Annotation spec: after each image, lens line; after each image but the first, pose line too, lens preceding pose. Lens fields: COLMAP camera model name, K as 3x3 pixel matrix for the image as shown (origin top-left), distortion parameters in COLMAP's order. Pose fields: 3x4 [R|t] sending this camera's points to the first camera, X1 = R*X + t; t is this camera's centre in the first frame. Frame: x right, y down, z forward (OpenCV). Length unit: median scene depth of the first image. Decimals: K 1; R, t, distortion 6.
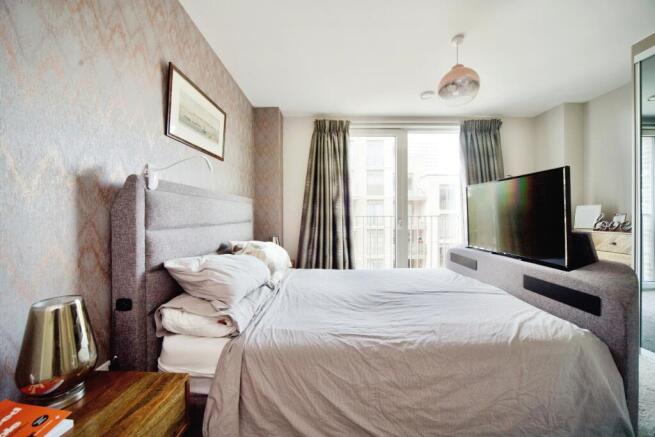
lens RADIAL K [[247.2, 0, 340.9], [0, 247.2, 216.6], [0, 0, 1]] dist [-0.003336, -0.000116]
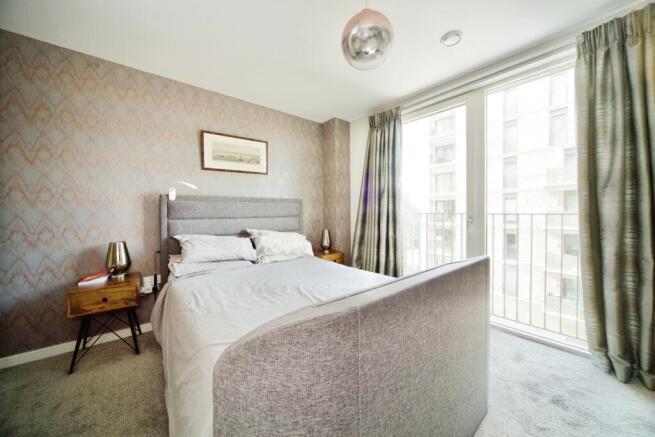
lens RADIAL K [[237.8, 0, 325.7], [0, 237.8, 221.3], [0, 0, 1]] dist [0.000270, -0.000019]
pose [[0.624924, 0.039079, -0.779707, 1.048755], [-0.008796, 0.999035, 0.043021, -0.018298], [0.780636, -0.020027, 0.624665, 0.478484]]
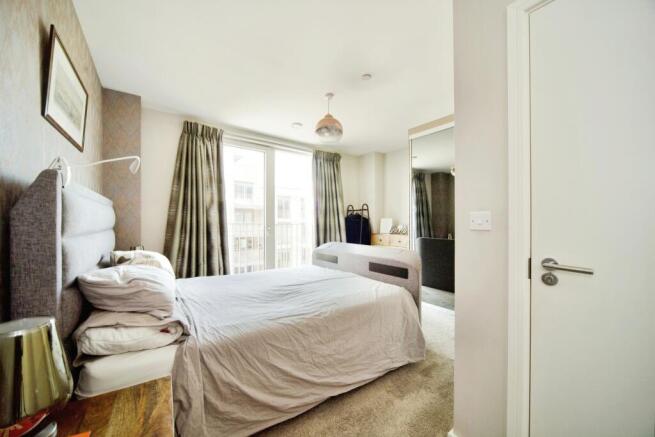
lens RADIAL K [[237.8, 0, 325.7], [0, 237.8, 221.3], [0, 0, 1]] dist [0.000270, -0.000019]
pose [[0.824164, 0.017635, 0.566077, -0.318512], [-0.010971, 0.999825, -0.015175, 0.000564], [-0.566245, 0.006297, 0.824213, -0.091476]]
